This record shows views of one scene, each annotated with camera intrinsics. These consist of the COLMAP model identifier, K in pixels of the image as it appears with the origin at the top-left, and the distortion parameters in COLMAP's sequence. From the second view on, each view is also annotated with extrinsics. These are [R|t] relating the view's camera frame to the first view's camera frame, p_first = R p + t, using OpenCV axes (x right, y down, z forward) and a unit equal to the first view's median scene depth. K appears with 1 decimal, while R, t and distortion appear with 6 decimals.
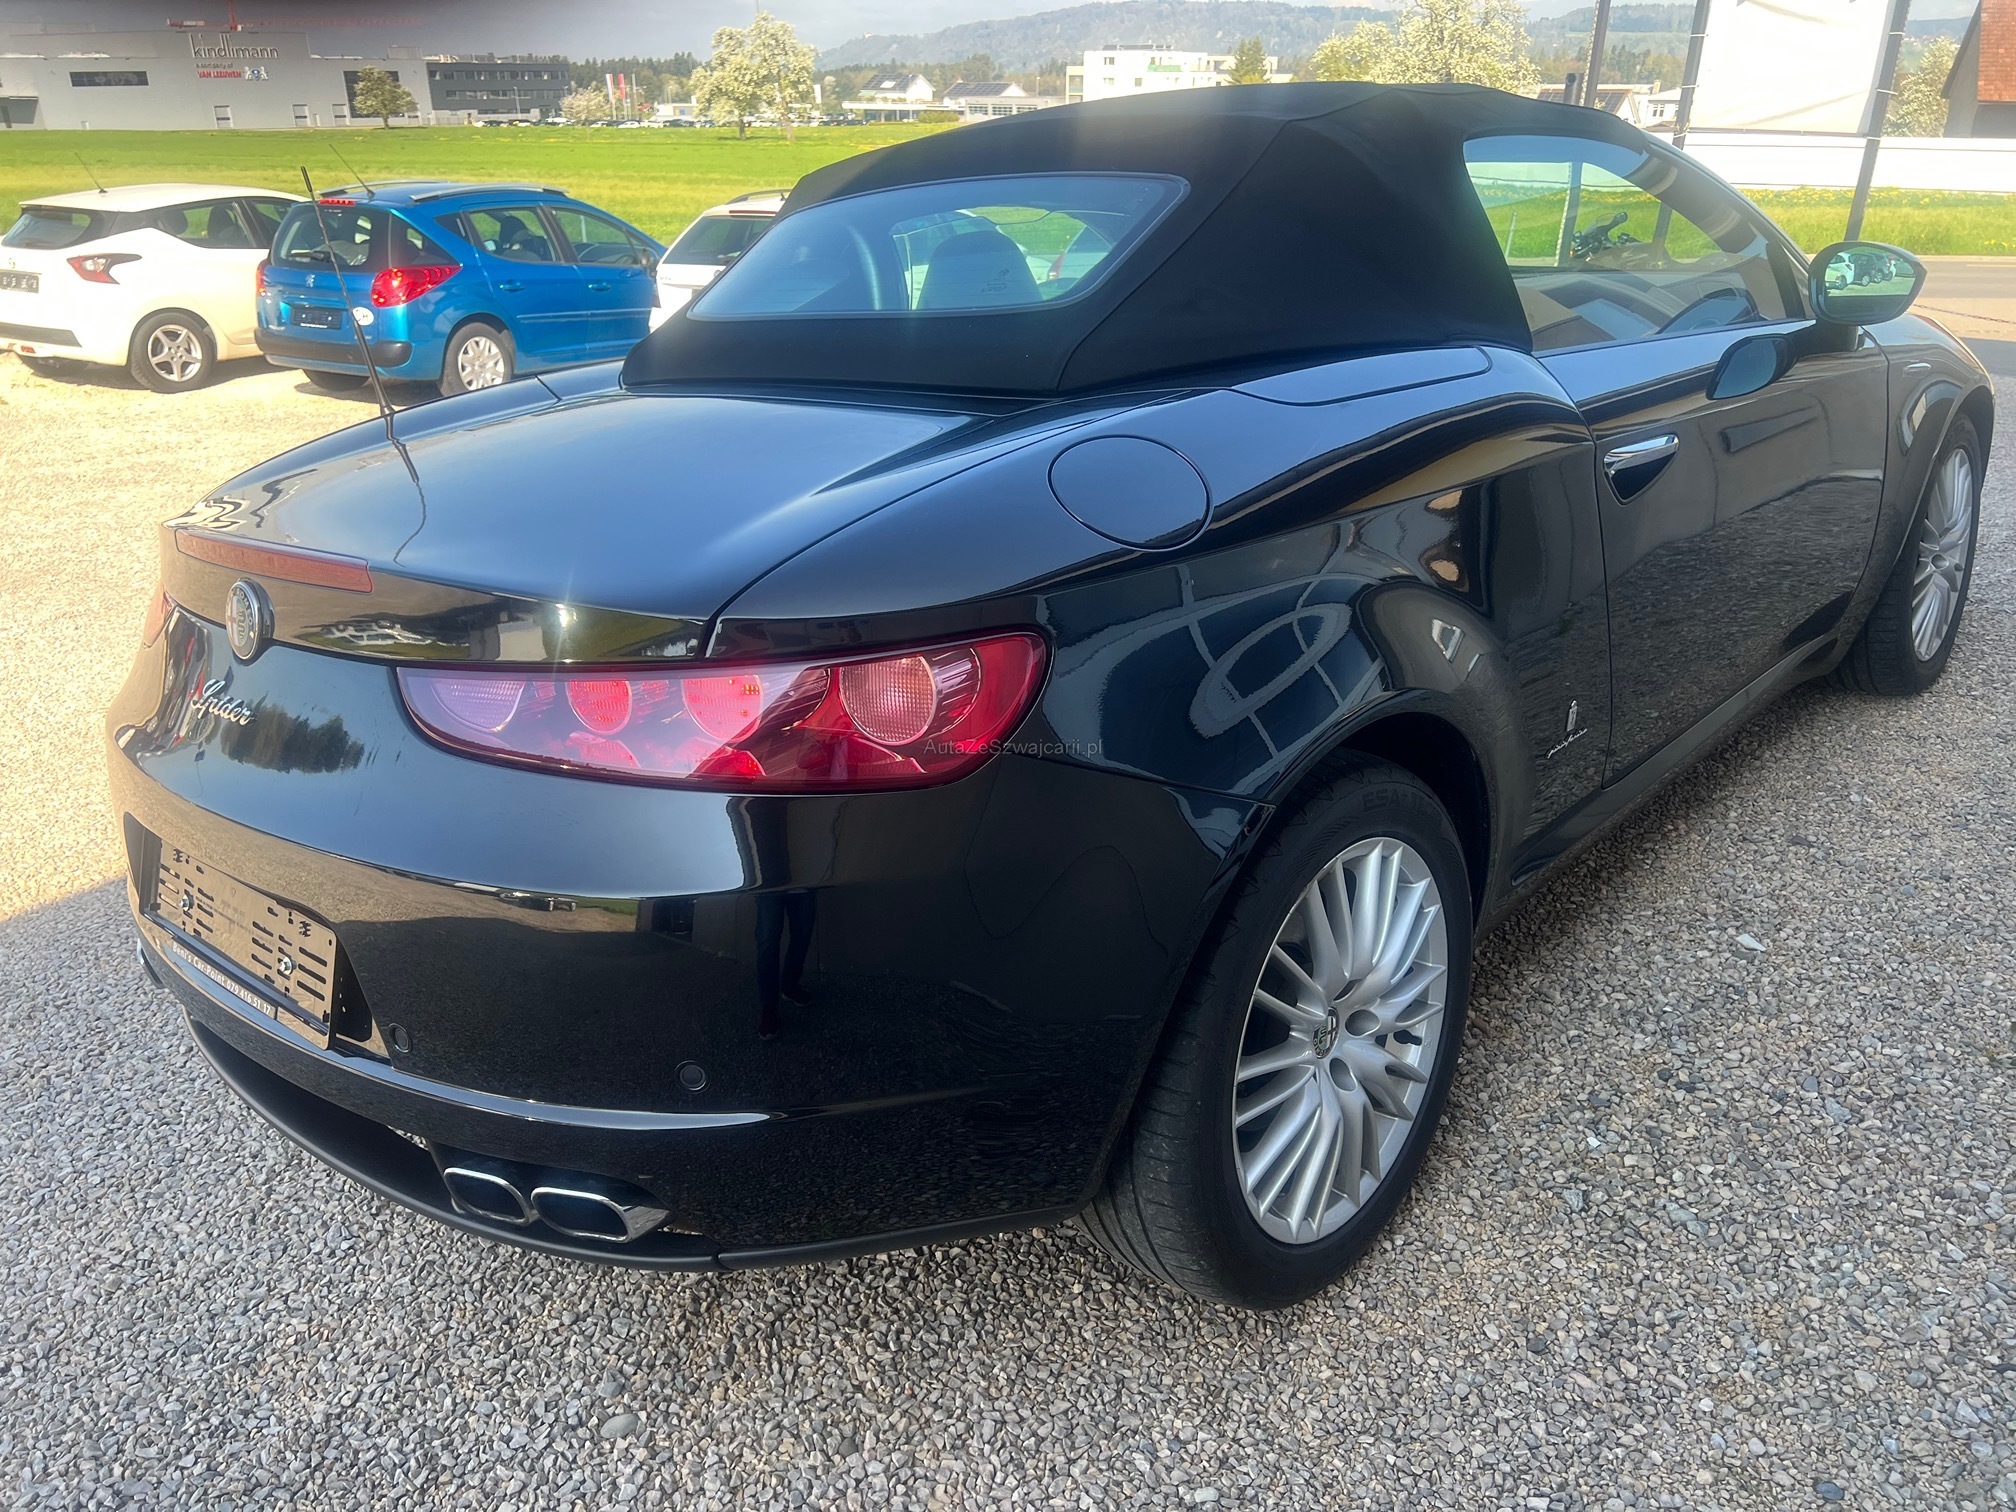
lens RADIAL K [[1520.4, 0, 1002.6], [0, 1520.4, 759.3], [0, 0, 1]] dist [0.044697, -0.054734]
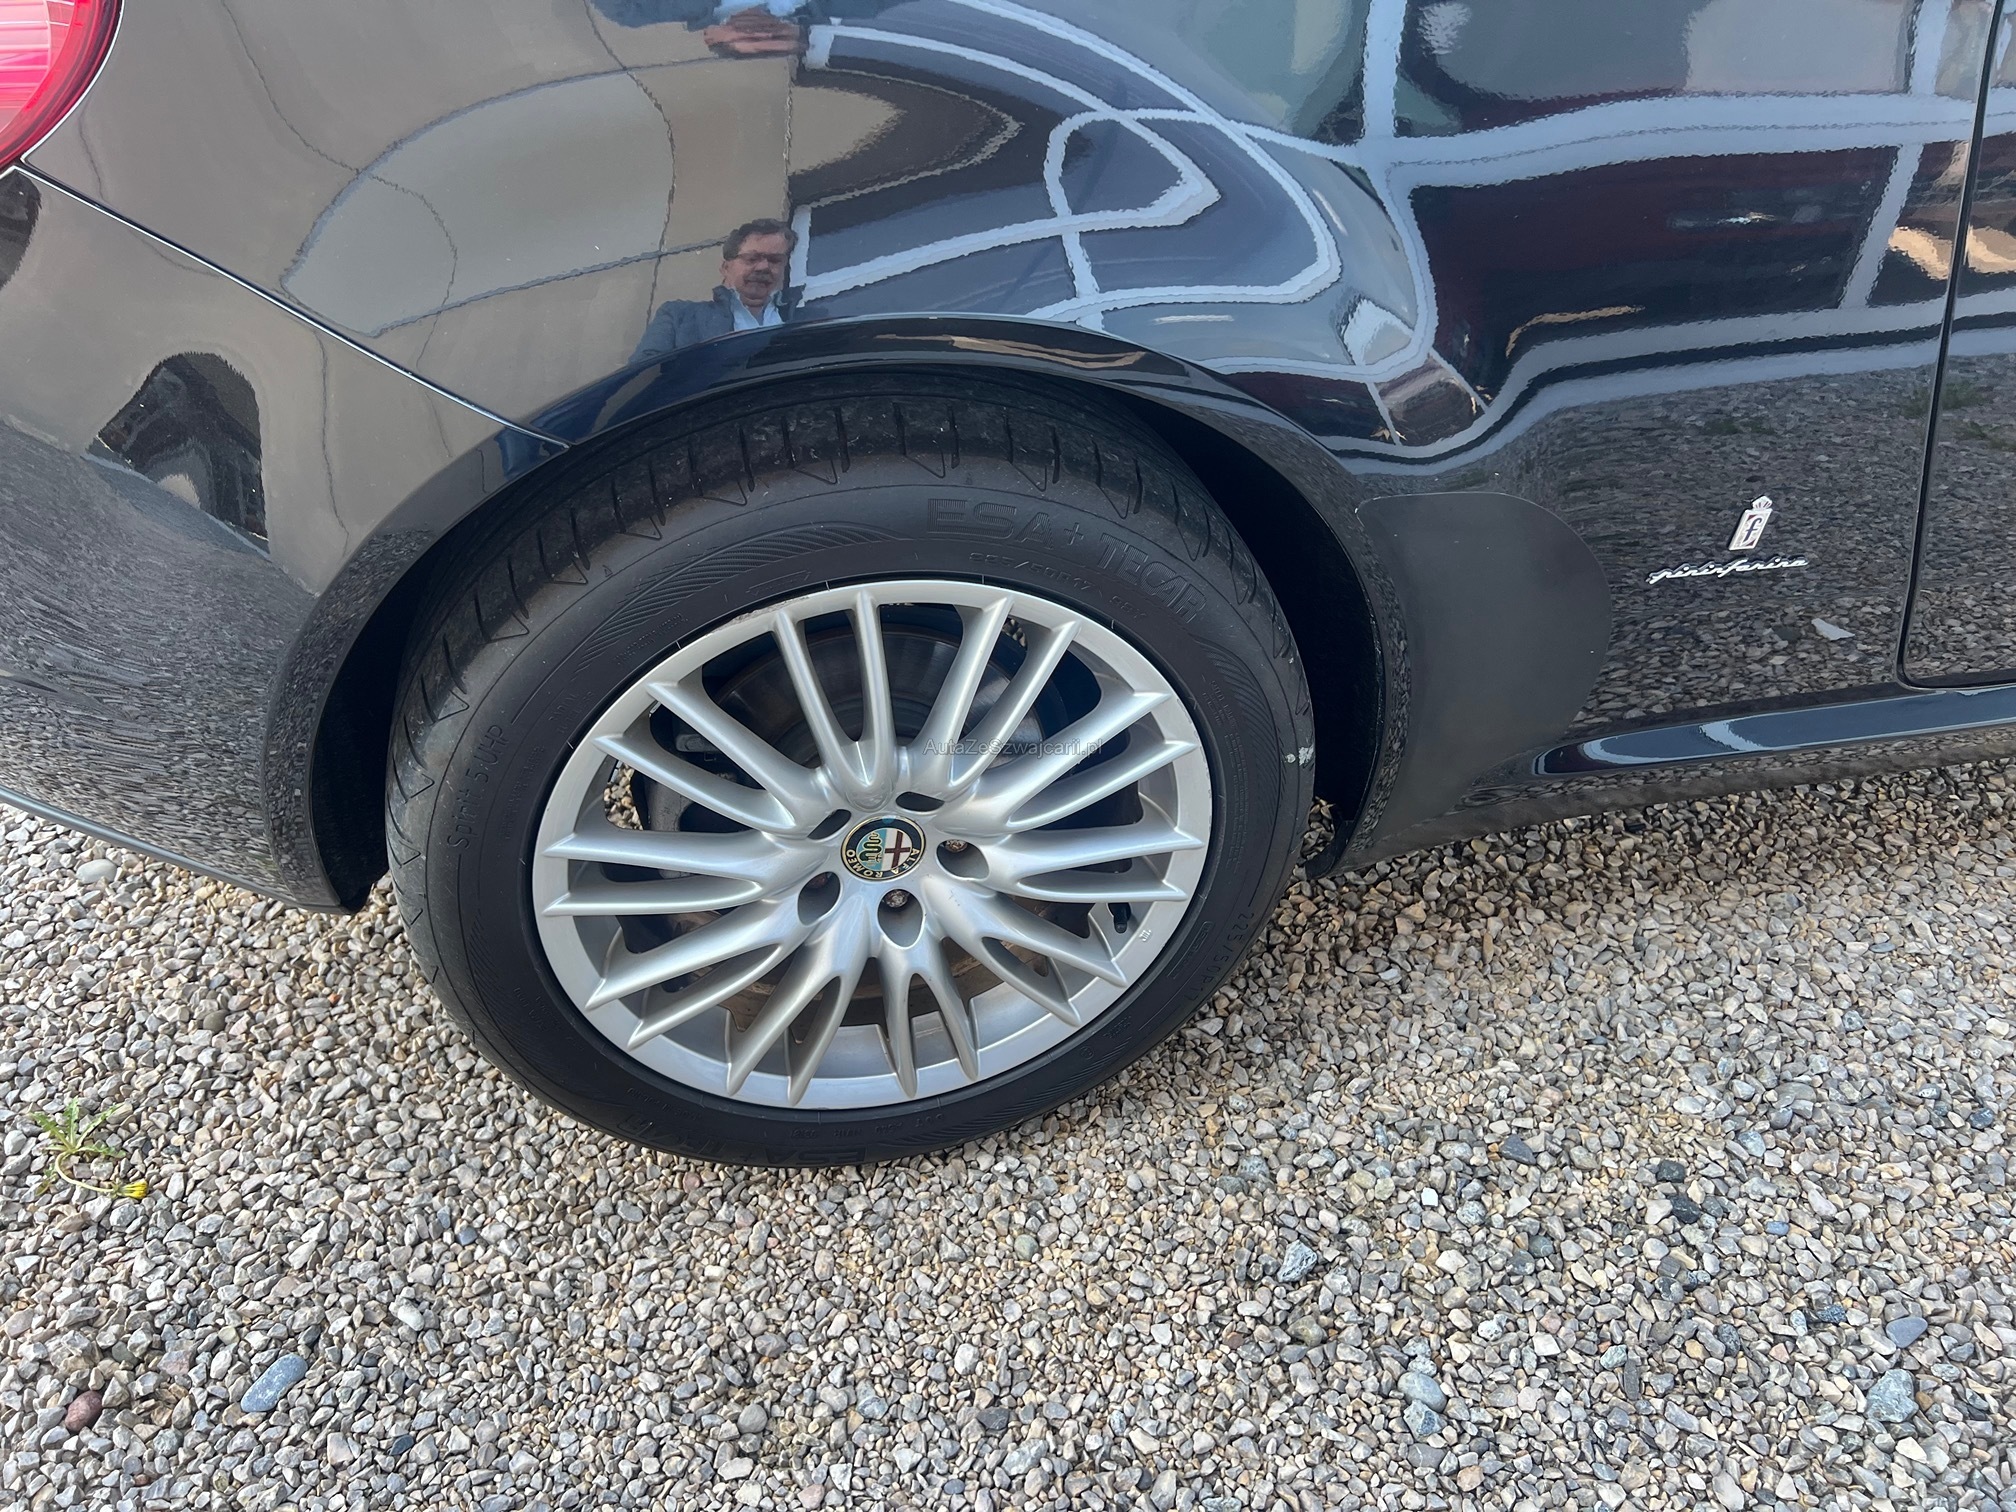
lens RADIAL K [[1540.4, 0, 1002.0], [0, 1540.4, 763.4], [0, 0, 1]] dist [0.035652, -0.048928]
pose [[0.814246, 0.425769, -0.394619, 0.474000], [-0.270679, 0.879804, 0.390741, -0.104439], [0.513553, -0.211344, 0.831623, 0.509530]]
